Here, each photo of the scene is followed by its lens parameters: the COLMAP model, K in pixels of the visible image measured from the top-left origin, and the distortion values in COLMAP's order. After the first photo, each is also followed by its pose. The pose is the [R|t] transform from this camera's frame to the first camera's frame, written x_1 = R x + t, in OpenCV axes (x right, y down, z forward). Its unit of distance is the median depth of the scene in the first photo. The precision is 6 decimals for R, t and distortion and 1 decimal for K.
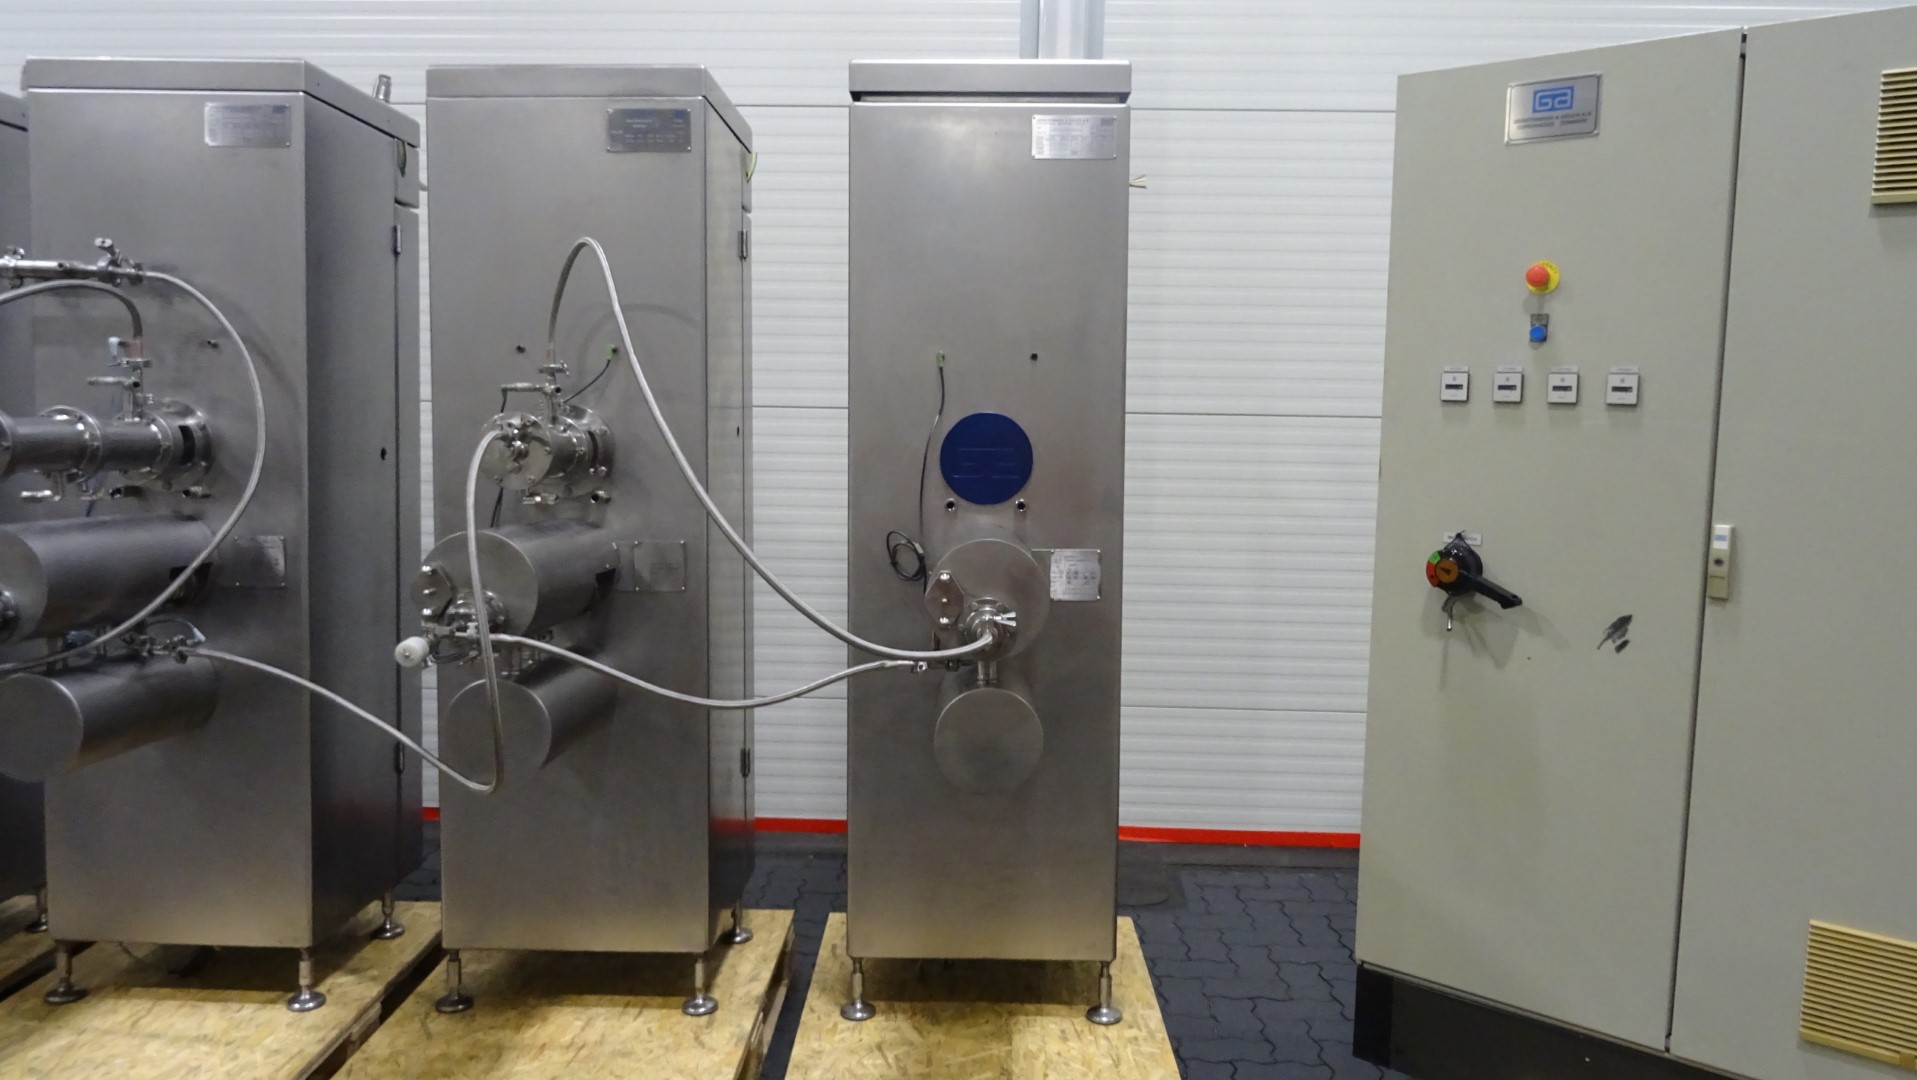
lens RADIAL K [[1387.5, 0, 958.5], [0, 1387.5, 540.0], [0, 0, 1]] dist [0.001263, -0.002484]
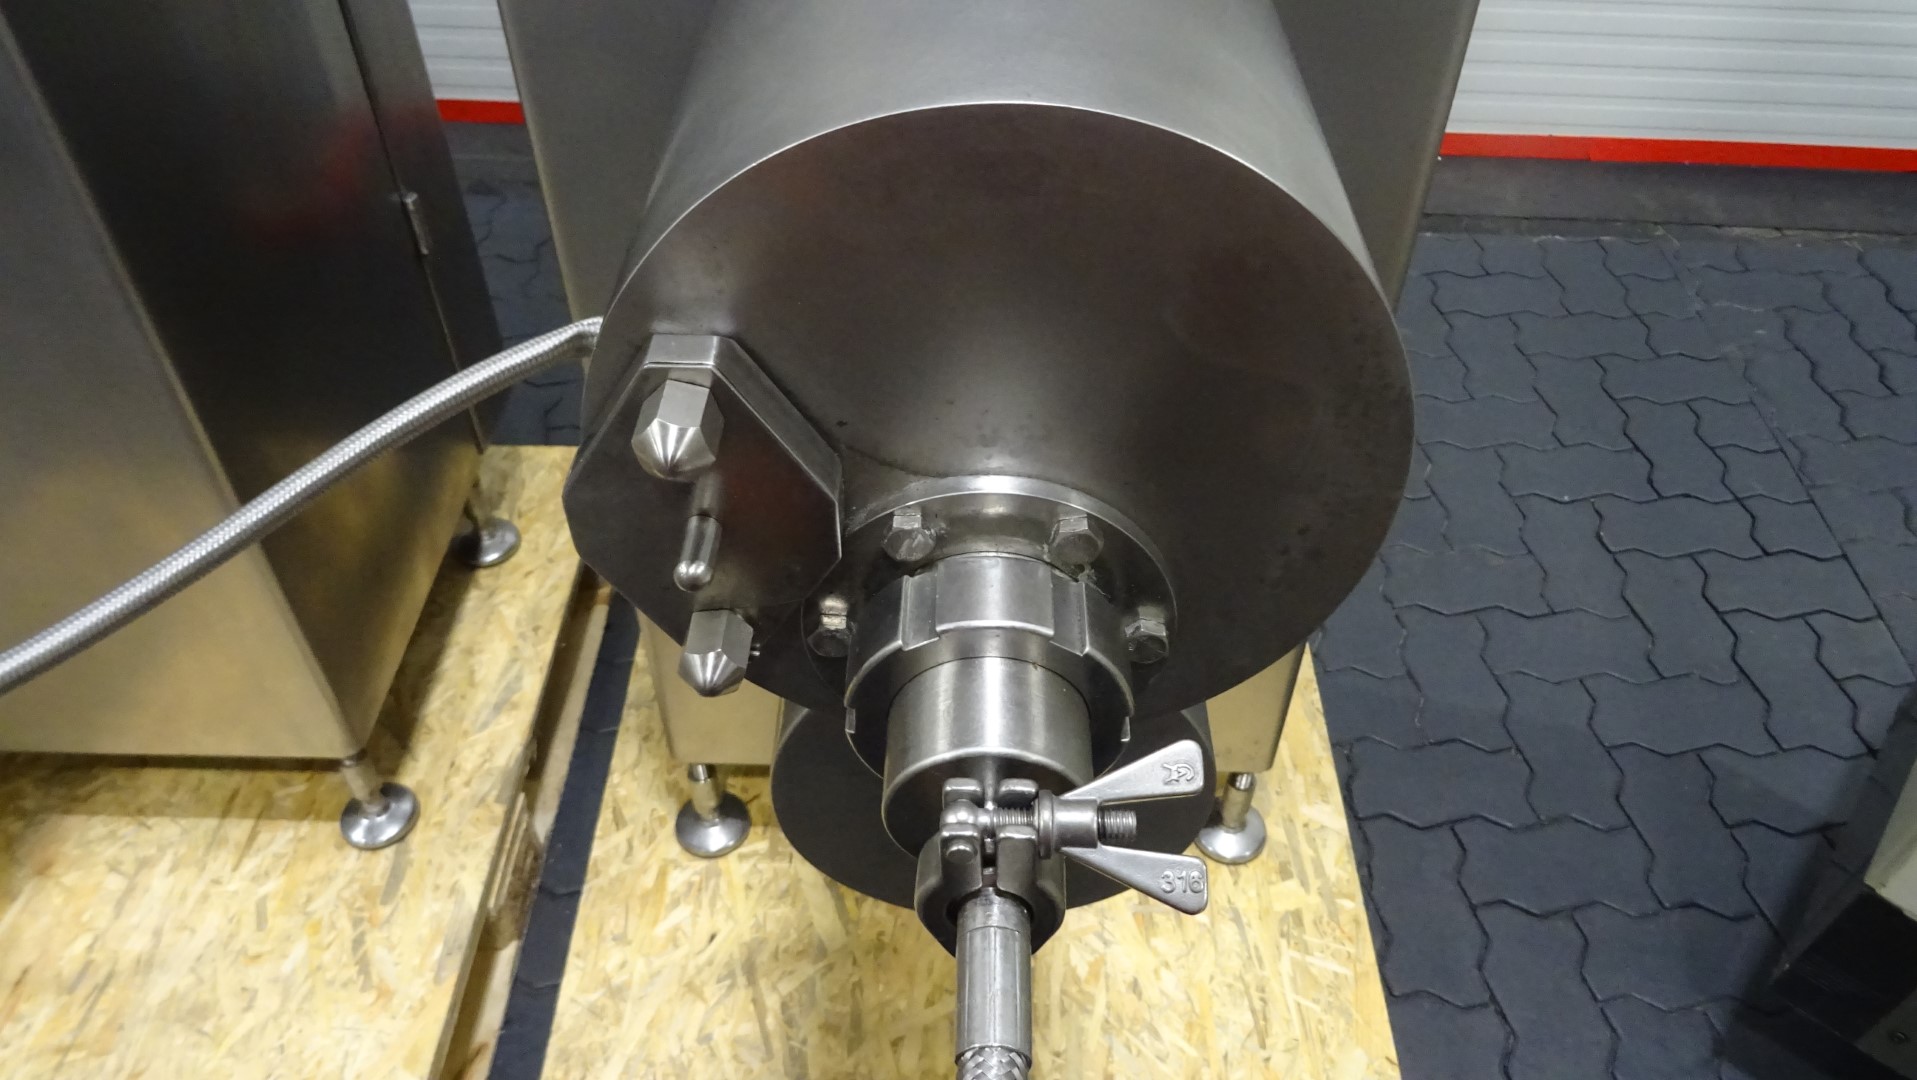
lens RADIAL K [[1387.5, 0, 958.5], [0, 1387.5, 540.0], [0, 0, 1]] dist [0.001263, -0.002484]
pose [[0.999994, -0.000378, -0.003557, 0.014148], [0.002562, 0.769710, 0.638388, -0.040755], [0.002497, -0.638393, 0.769706, 0.713588]]
